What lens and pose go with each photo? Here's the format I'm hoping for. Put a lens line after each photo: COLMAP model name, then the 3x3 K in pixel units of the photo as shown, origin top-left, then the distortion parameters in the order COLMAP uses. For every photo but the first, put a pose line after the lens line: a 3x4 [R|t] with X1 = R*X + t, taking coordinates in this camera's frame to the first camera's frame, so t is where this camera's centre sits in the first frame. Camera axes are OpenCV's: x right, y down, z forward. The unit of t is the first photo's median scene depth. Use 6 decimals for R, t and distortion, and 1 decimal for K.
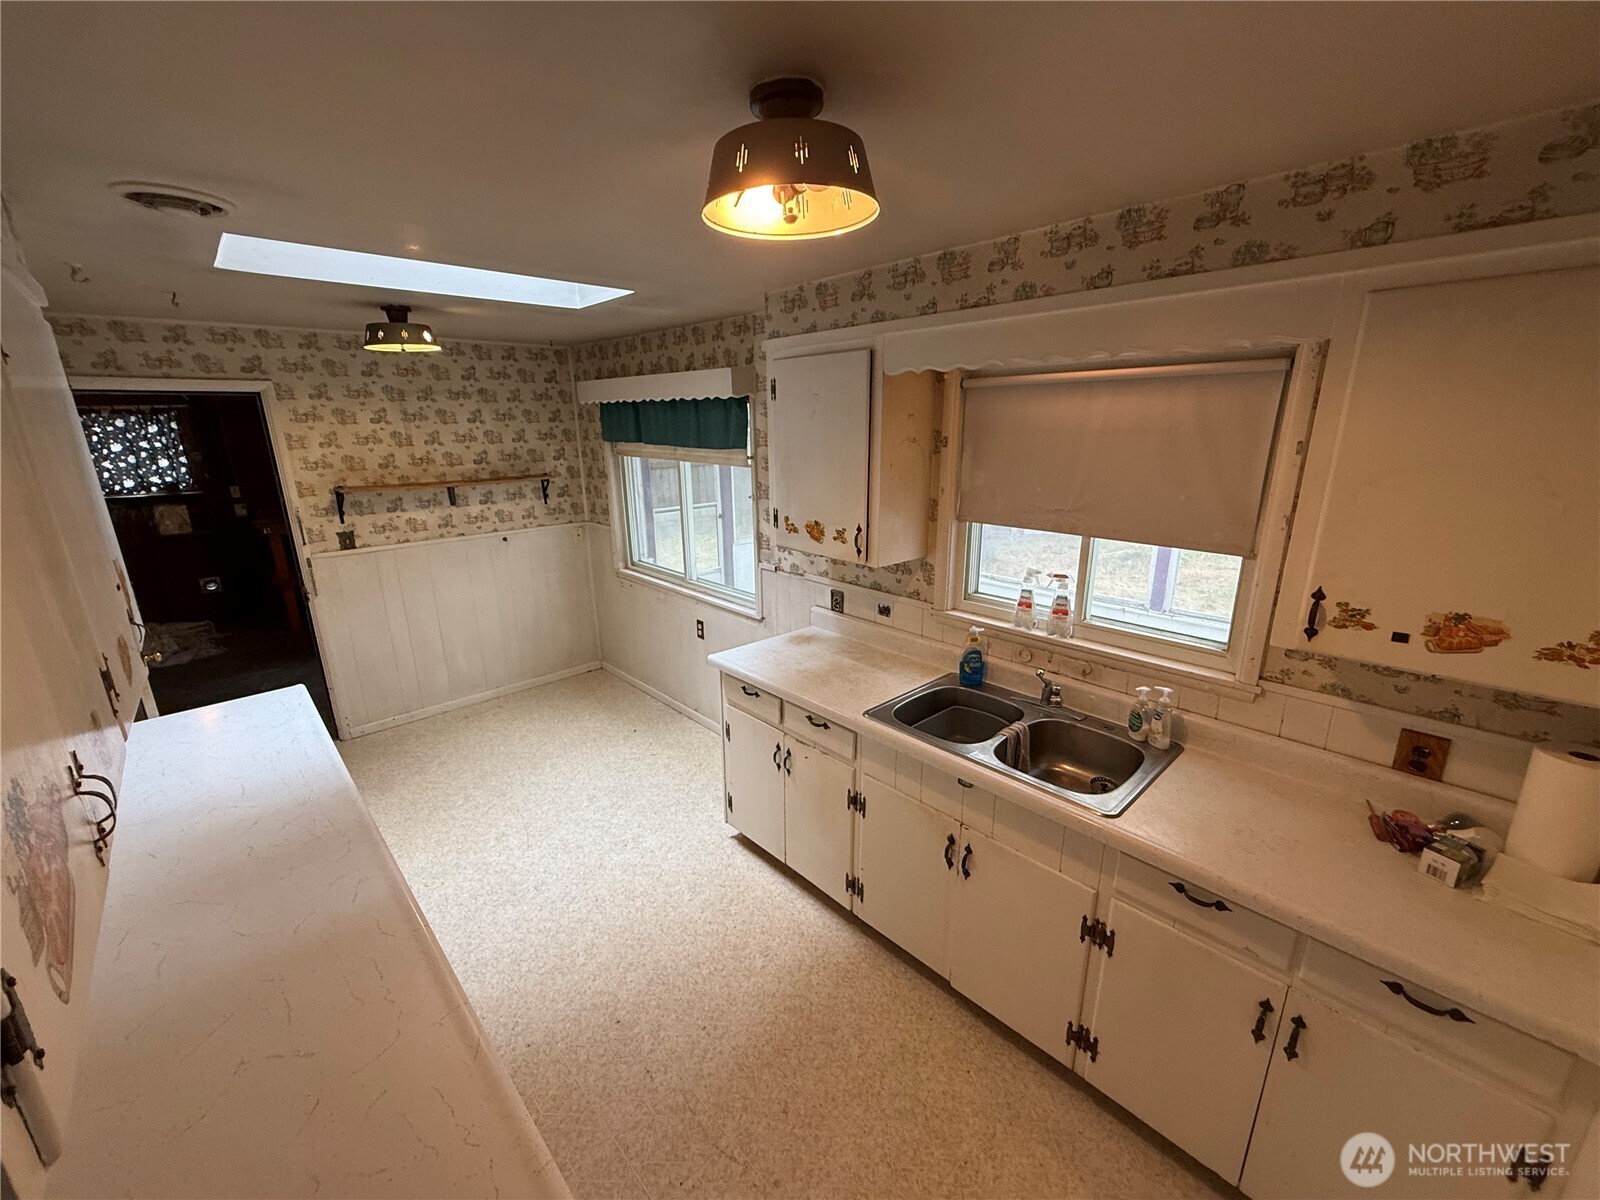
lens RADIAL K [[638.2, 0, 801.2], [0, 638.2, 601.4], [0, 0, 1]] dist [-0.000051, -0.000018]
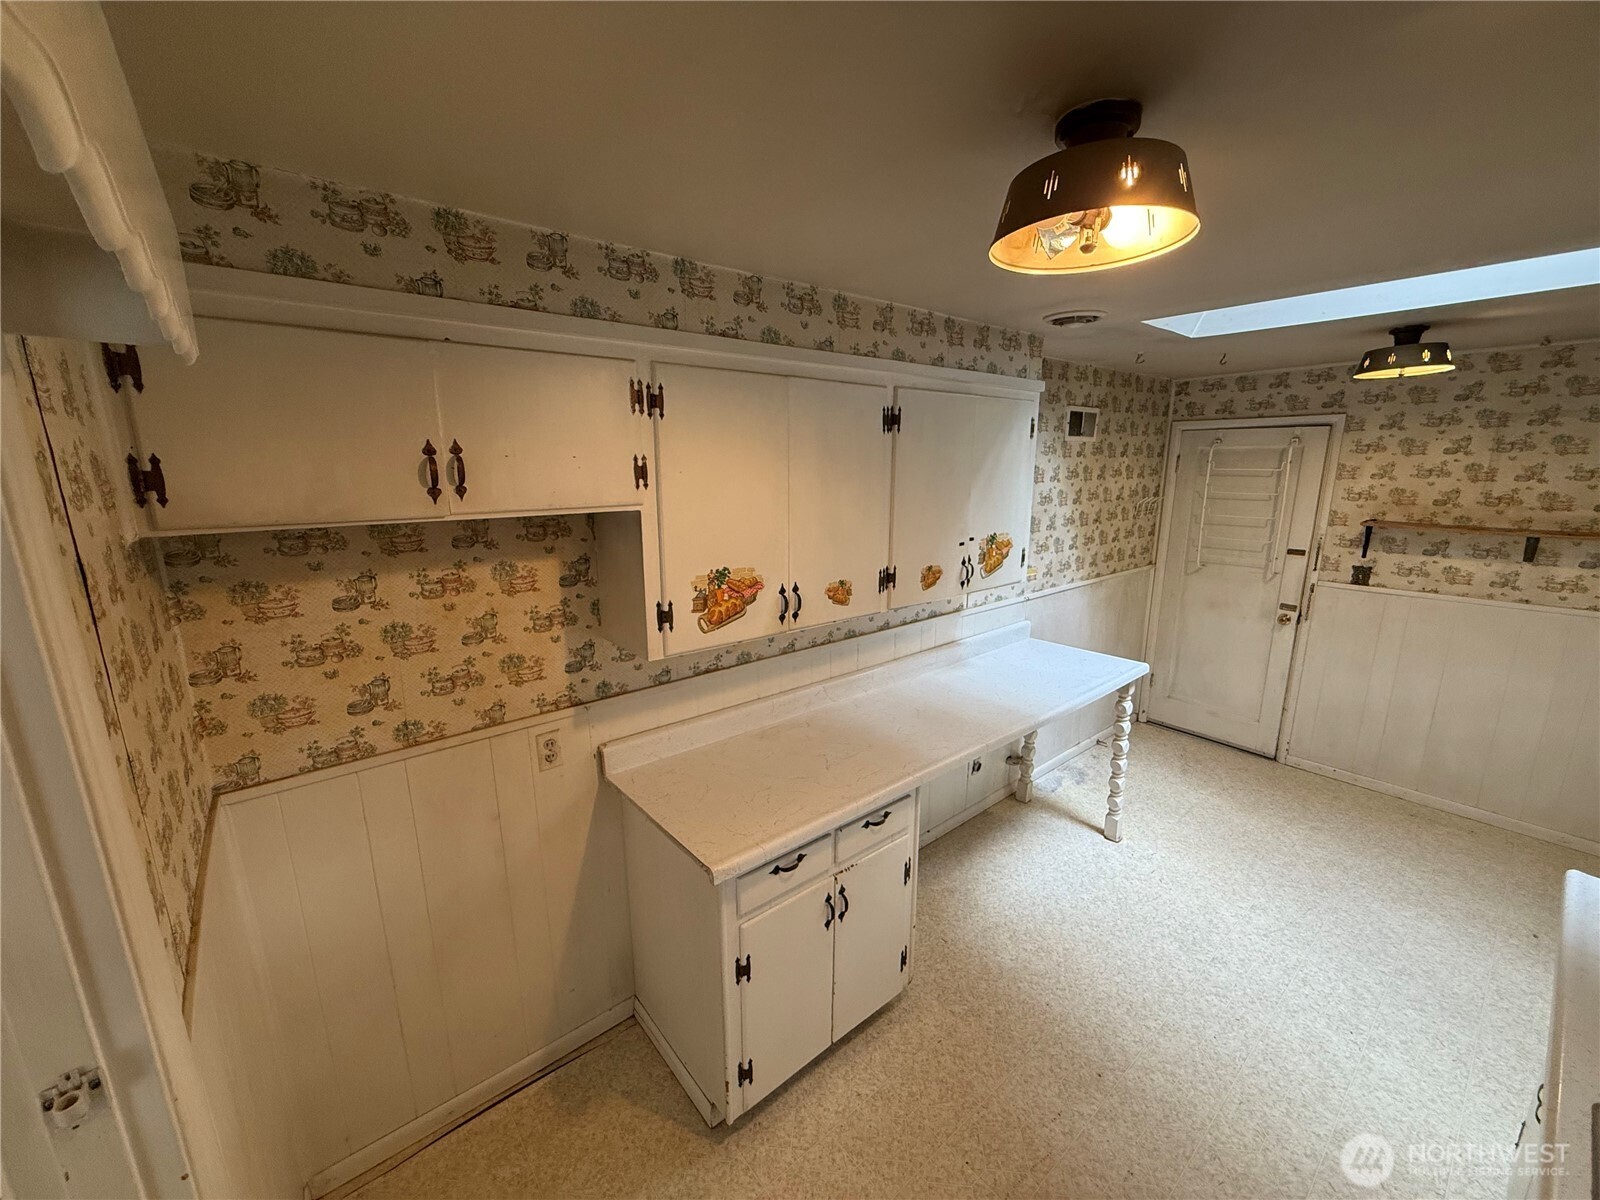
lens RADIAL K [[638.2, 0, 795.4], [0, 638.2, 602.1], [0, 0, 1]] dist [-0.000051, -0.000018]
pose [[-0.078314, 0.228160, -0.970469, 0.314353], [-0.264363, 0.933856, 0.240885, -0.070425], [0.961238, 0.275421, -0.012817, 0.229416]]
